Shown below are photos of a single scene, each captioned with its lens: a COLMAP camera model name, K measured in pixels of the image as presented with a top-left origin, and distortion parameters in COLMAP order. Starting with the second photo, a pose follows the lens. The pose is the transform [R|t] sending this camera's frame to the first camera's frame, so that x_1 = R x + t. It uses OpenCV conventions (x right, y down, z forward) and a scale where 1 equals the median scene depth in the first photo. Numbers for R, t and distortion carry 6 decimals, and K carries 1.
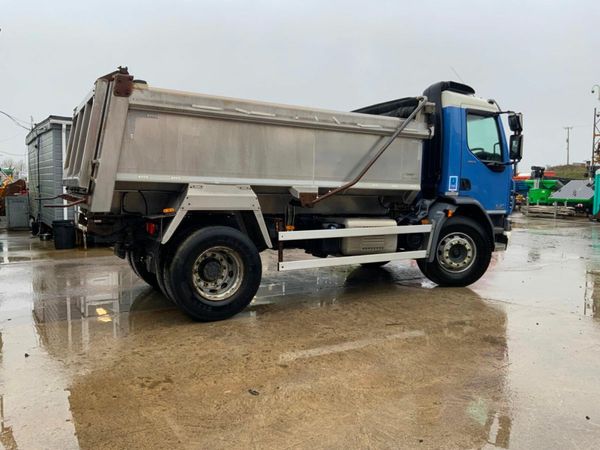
lens RADIAL K [[498.2, 0, 300.0], [0, 498.2, 225.0], [0, 0, 1]] dist [0.083934, -0.169598]
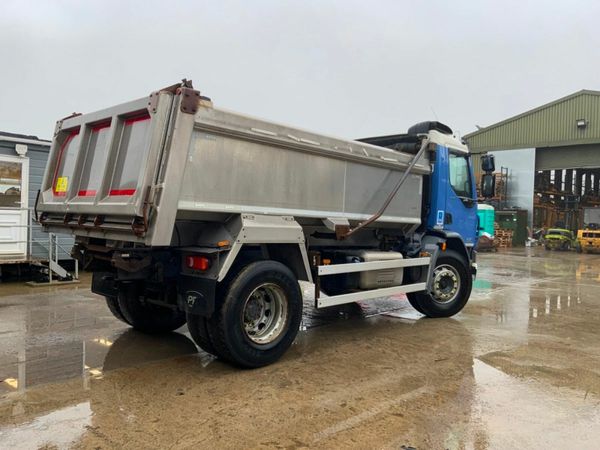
lens RADIAL K [[498.2, 0, 300.0], [0, 498.2, 225.0], [0, 0, 1]] dist [0.083934, -0.169598]
pose [[0.959139, 0.016976, 0.282426, -0.342437], [-0.001447, 0.998480, -0.055099, -0.011976], [-0.282932, 0.052439, 0.957706, 0.101880]]
